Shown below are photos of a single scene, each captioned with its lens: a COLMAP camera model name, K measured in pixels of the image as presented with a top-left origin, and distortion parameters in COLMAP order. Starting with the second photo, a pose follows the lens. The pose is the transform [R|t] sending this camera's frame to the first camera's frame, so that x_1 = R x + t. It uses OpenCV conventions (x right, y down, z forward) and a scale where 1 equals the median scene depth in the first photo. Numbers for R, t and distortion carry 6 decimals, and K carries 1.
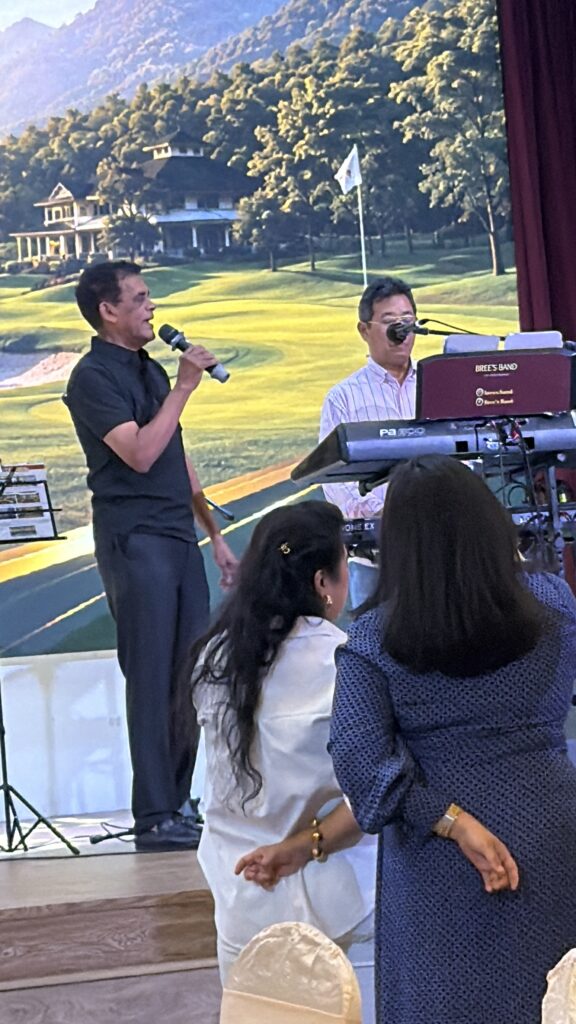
lens RADIAL K [[3851.8, 0, 290.7], [0, 3851.8, 510.4], [0, 0, 1]] dist [0.046102, 0.000000]
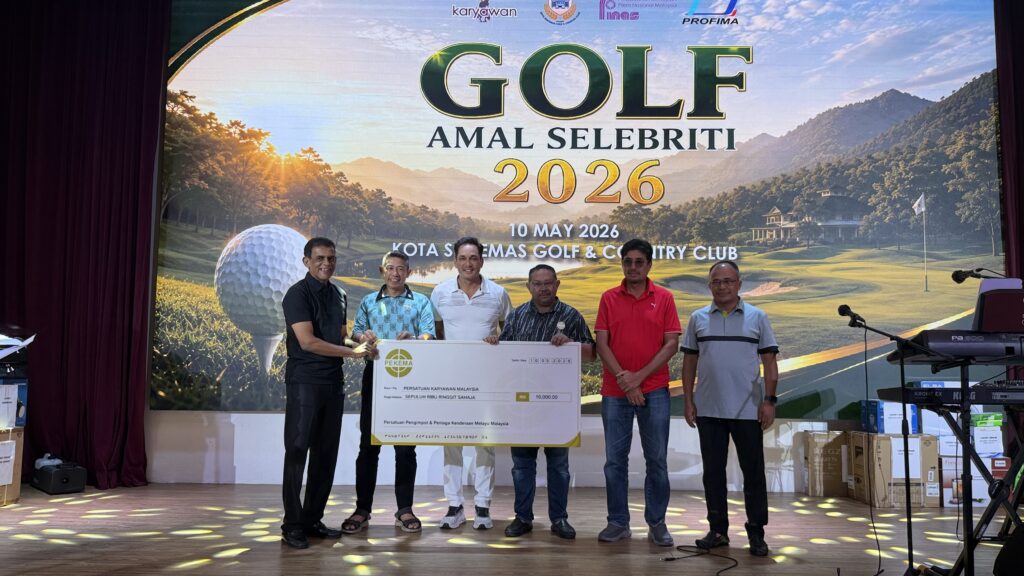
lens RADIAL K [[849.3, 0, 501.2], [0, 849.3, 281.2], [0, 0, 1]] dist [0.132643, -0.242948]
pose [[0.914997, 0.047036, -0.400709, -0.003367], [-0.064376, 0.997477, -0.029914, -0.016234], [0.398291, 0.053167, 0.915717, 0.476413]]
